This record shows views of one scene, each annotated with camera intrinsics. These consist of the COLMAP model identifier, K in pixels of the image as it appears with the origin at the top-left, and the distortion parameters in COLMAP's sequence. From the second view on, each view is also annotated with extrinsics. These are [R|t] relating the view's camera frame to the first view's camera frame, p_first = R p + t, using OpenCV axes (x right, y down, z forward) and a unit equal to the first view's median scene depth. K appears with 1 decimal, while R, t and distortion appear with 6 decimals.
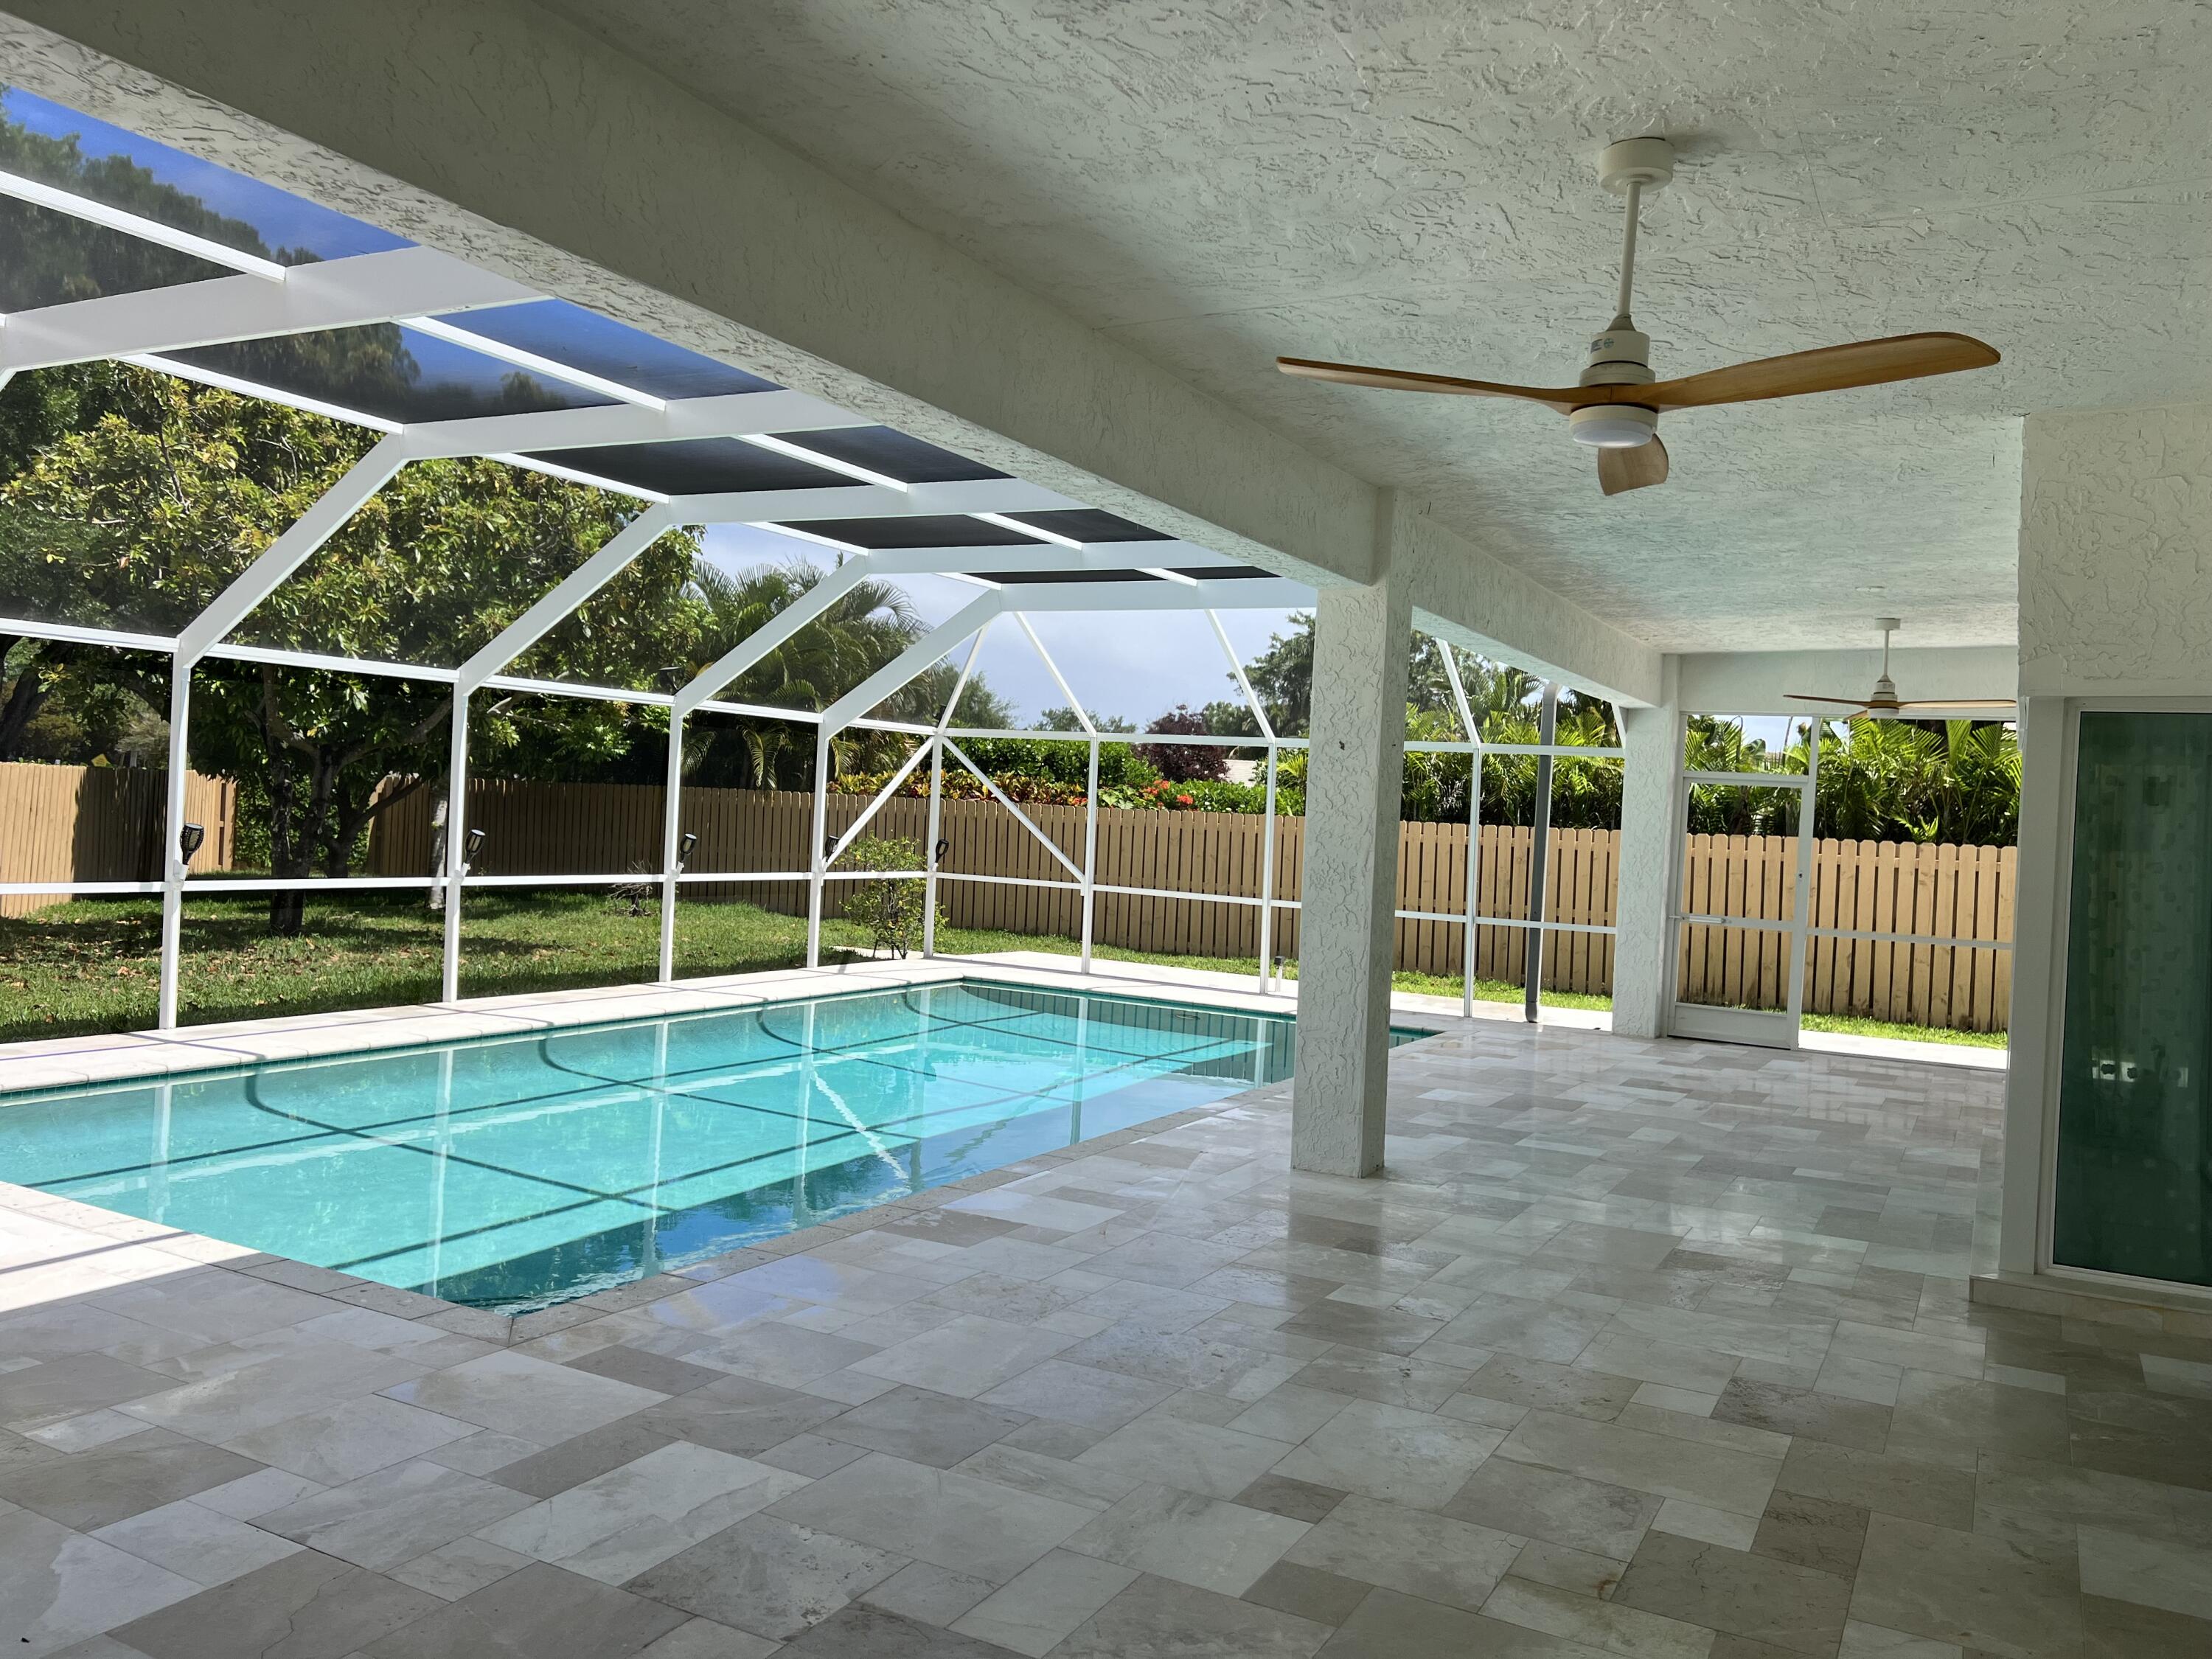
lens RADIAL K [[1709.4, 0, 1107.4], [0, 1709.4, 792.1], [0, 0, 1]] dist [0.074483, -0.001070]
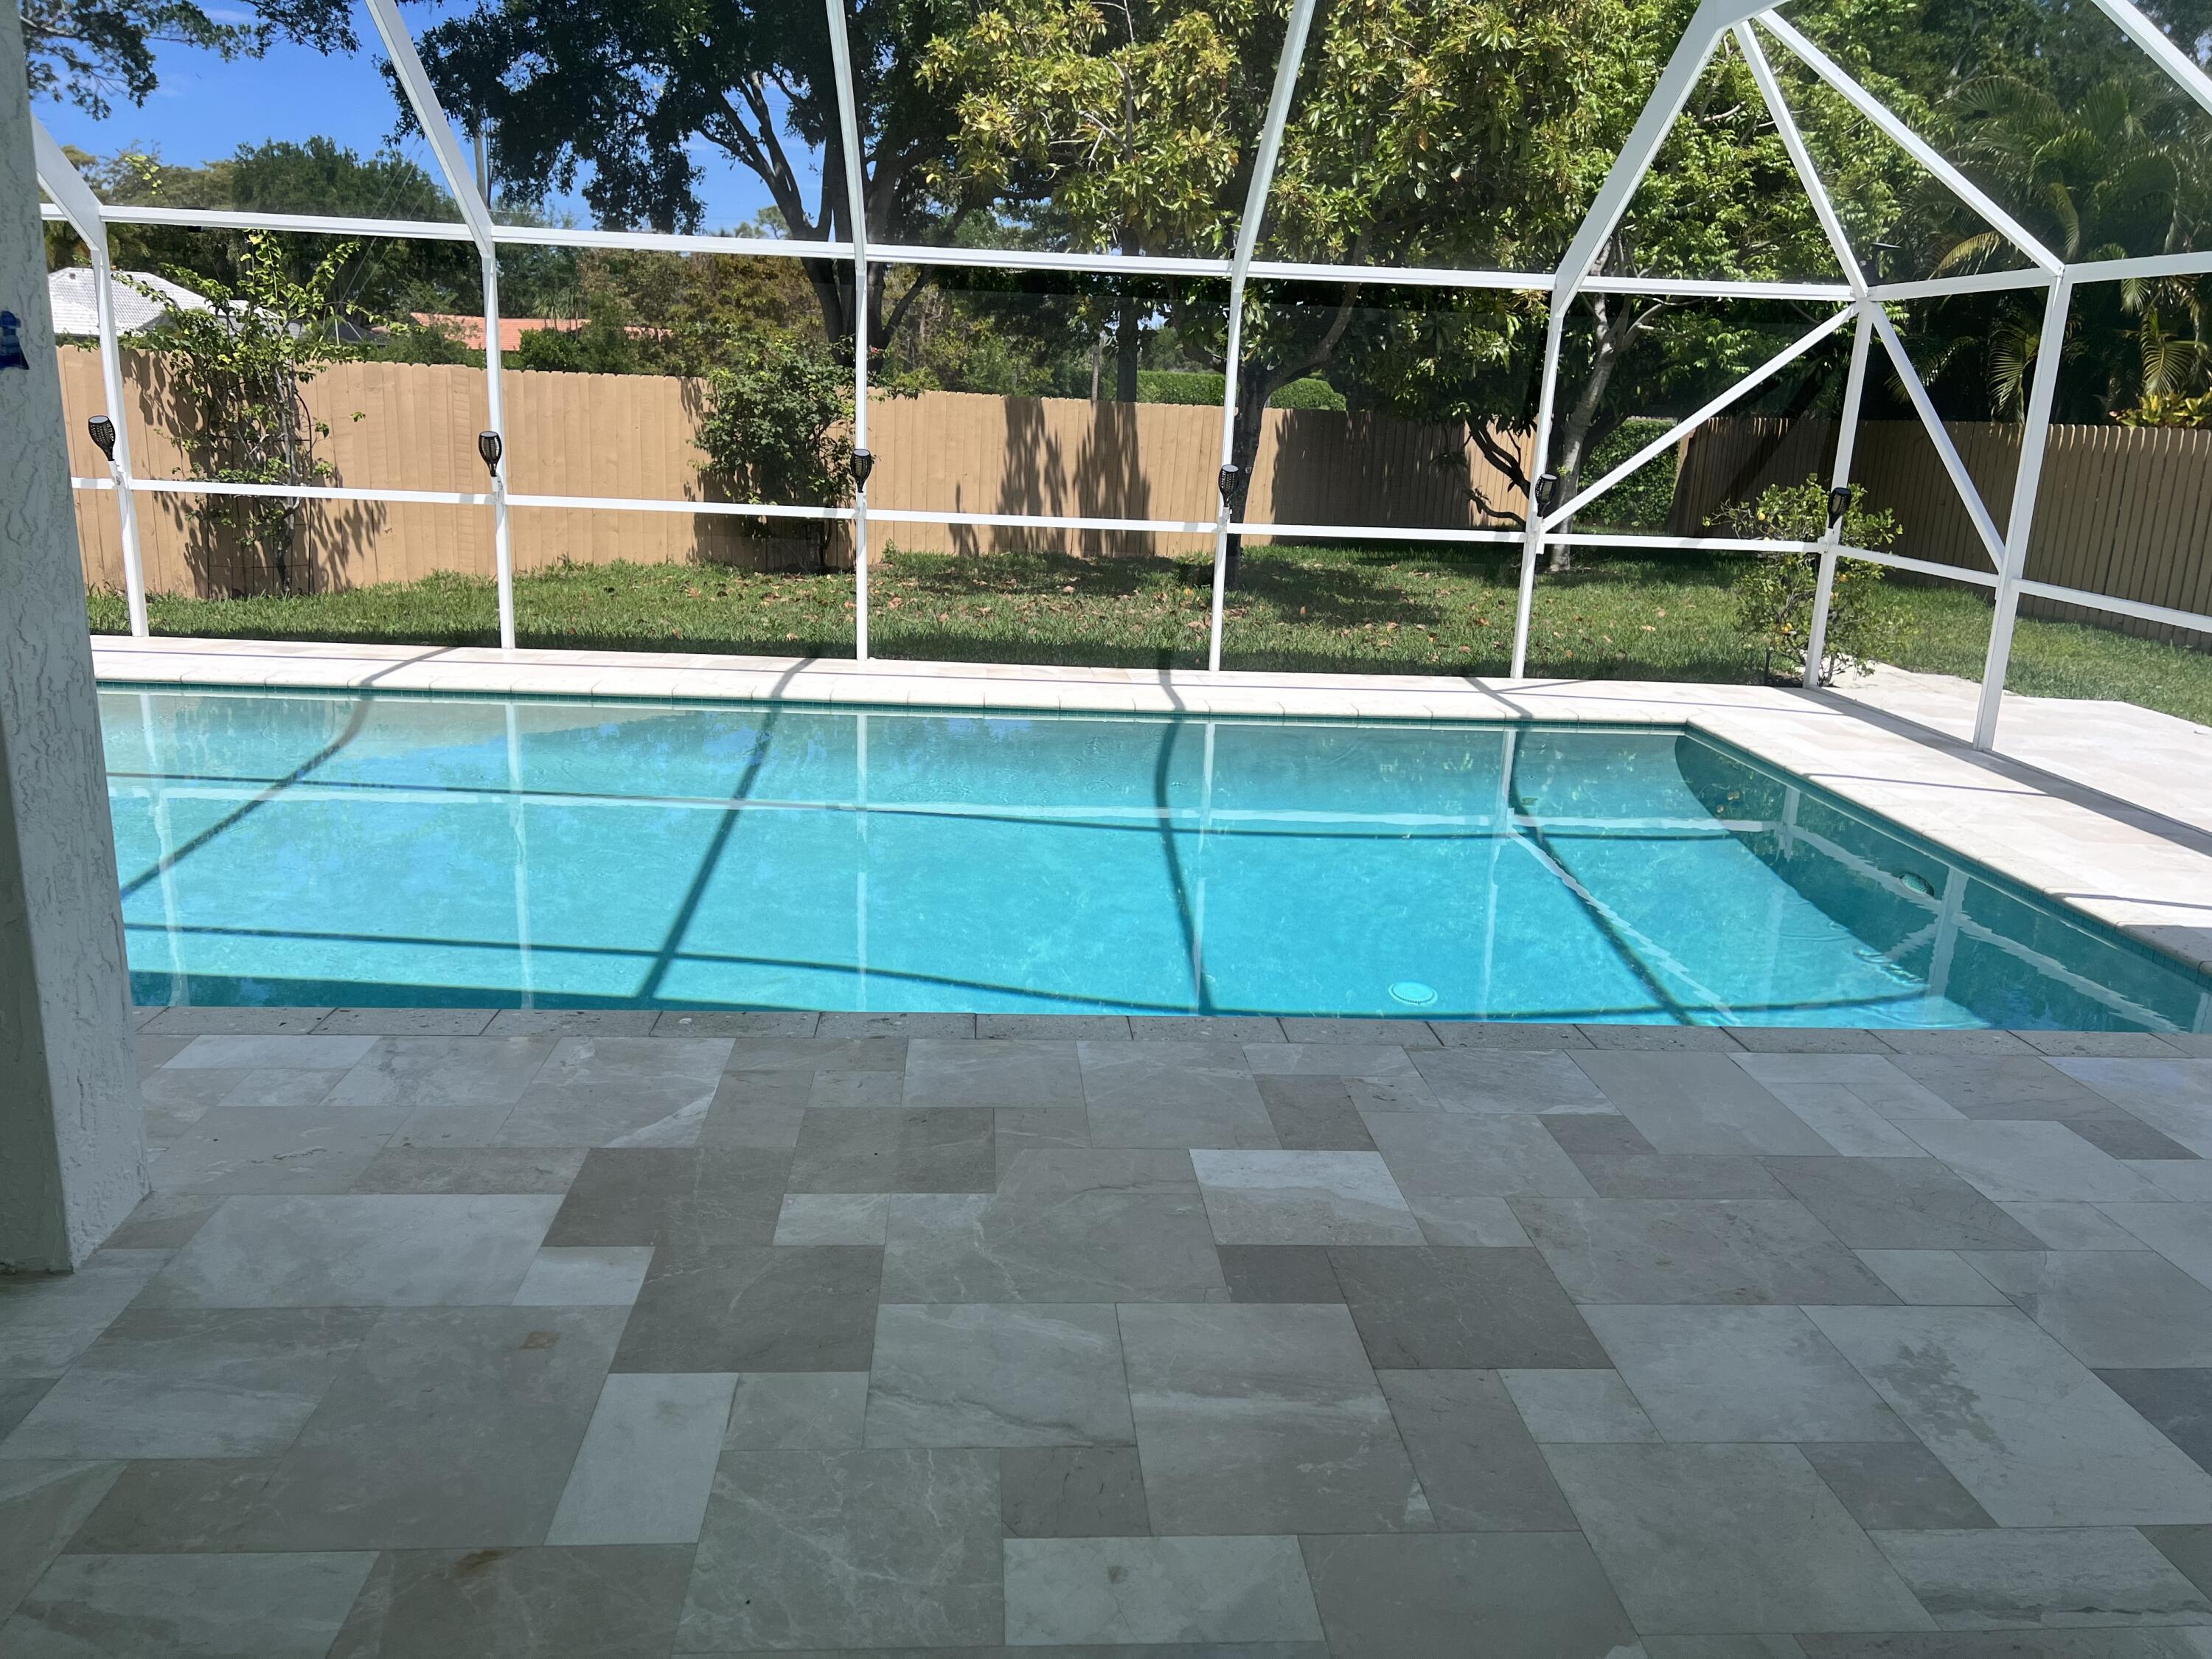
lens RADIAL K [[1694.1, 0, 1106.0], [0, 1694.1, 829.5], [0, 0, 1]] dist [0.087585, -0.108964]
pose [[0.529180, 0.181847, -0.828794, 0.323522], [-0.004637, 0.977370, 0.211486, 0.022494], [0.848497, -0.108071, 0.518048, 0.562190]]
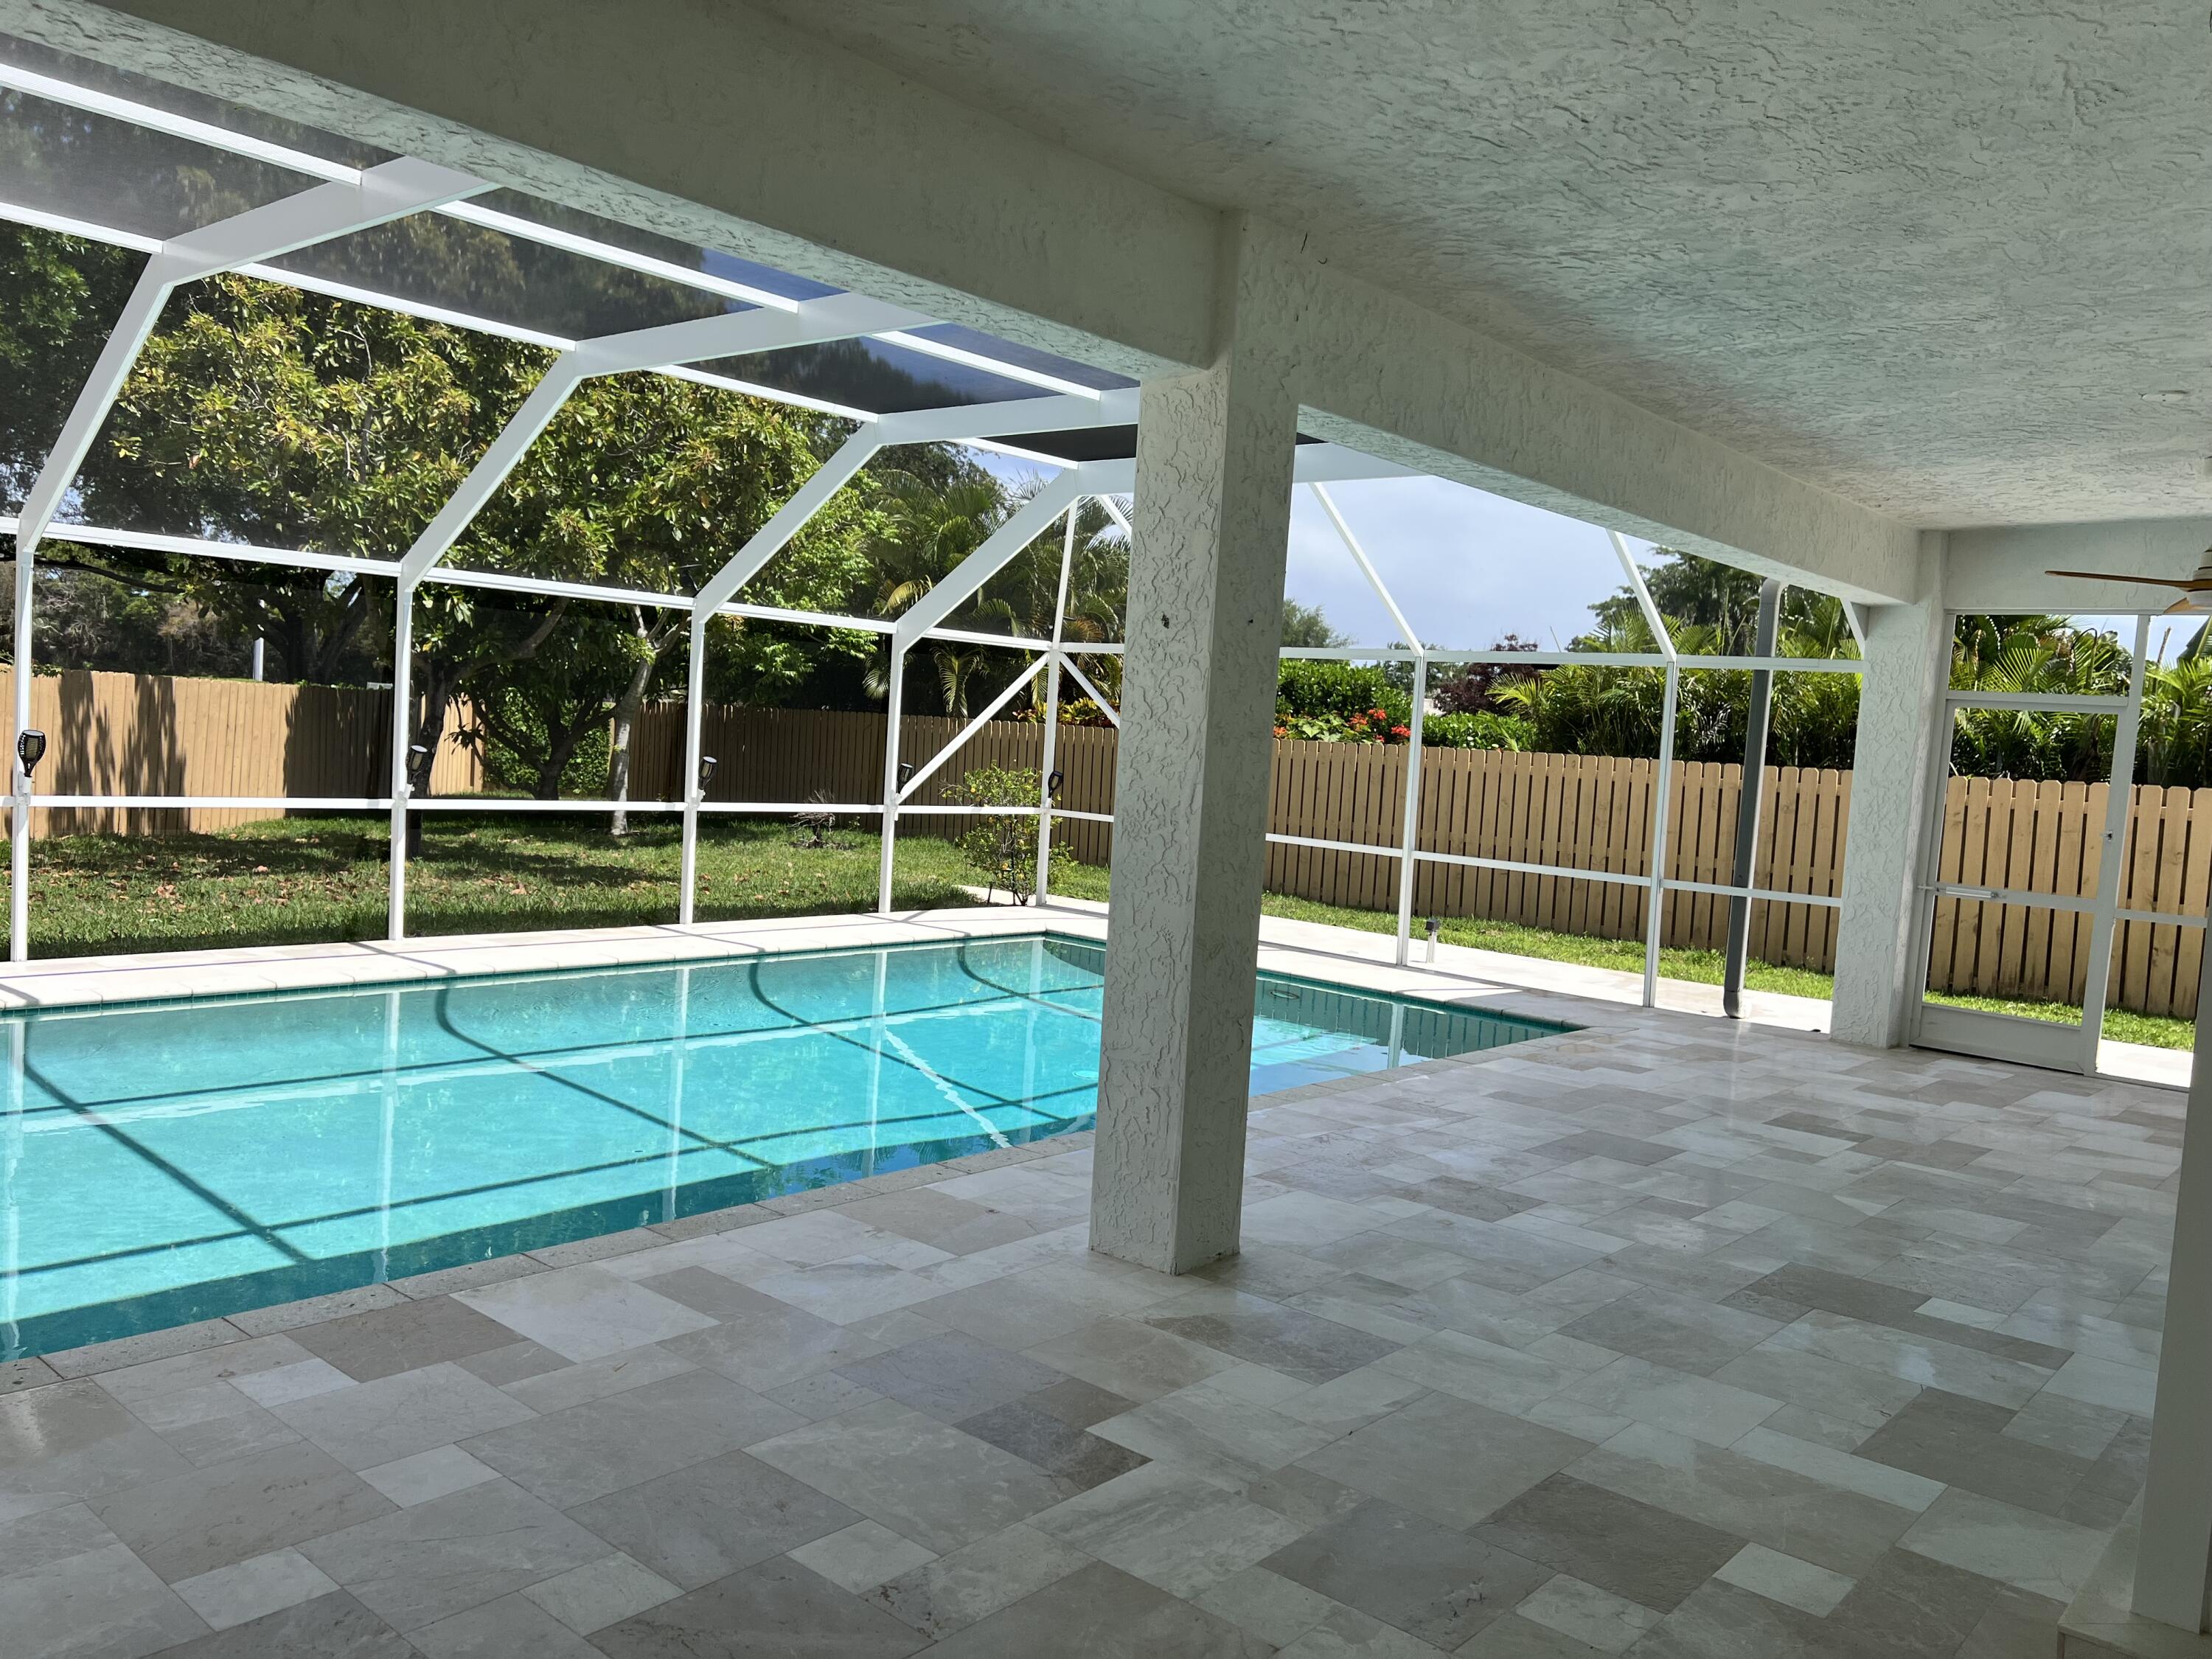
lens RADIAL K [[1694.1, 0, 1106.0], [0, 1694.1, 829.5], [0, 0, 1]] dist [0.087585, -0.108964]
pose [[0.975465, 0.024396, -0.218800, 0.139554], [-0.011824, 0.998212, 0.058588, 0.007782], [0.219838, -0.054563, 0.974009, 0.193355]]
